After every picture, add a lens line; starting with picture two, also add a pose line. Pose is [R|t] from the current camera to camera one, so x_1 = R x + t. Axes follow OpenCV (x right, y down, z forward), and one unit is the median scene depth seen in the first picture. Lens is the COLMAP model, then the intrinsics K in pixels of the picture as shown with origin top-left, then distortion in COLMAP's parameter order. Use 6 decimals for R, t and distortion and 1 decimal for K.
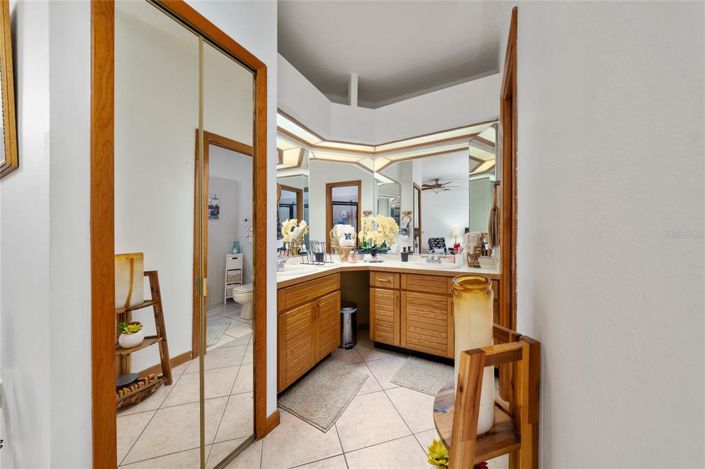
lens RADIAL K [[243.9, 0, 353.8], [0, 243.9, 230.9], [0, 0, 1]] dist [-0.000255, -0.000030]
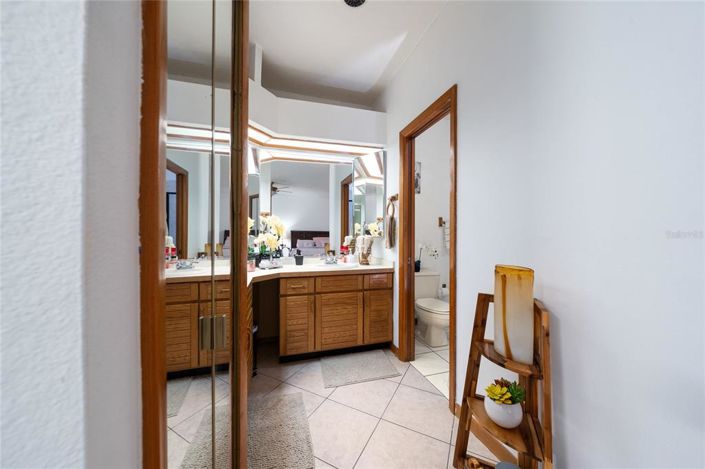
lens RADIAL K [[243.5, 0, 353.5], [0, 243.5, 233.3], [0, 0, 1]] dist [0.001677, 0.000029]
pose [[0.703639, 0.008519, 0.710507, -0.400133], [-0.009837, 0.999949, -0.002247, -0.002383], [-0.710490, -0.005408, 0.703687, 0.196151]]
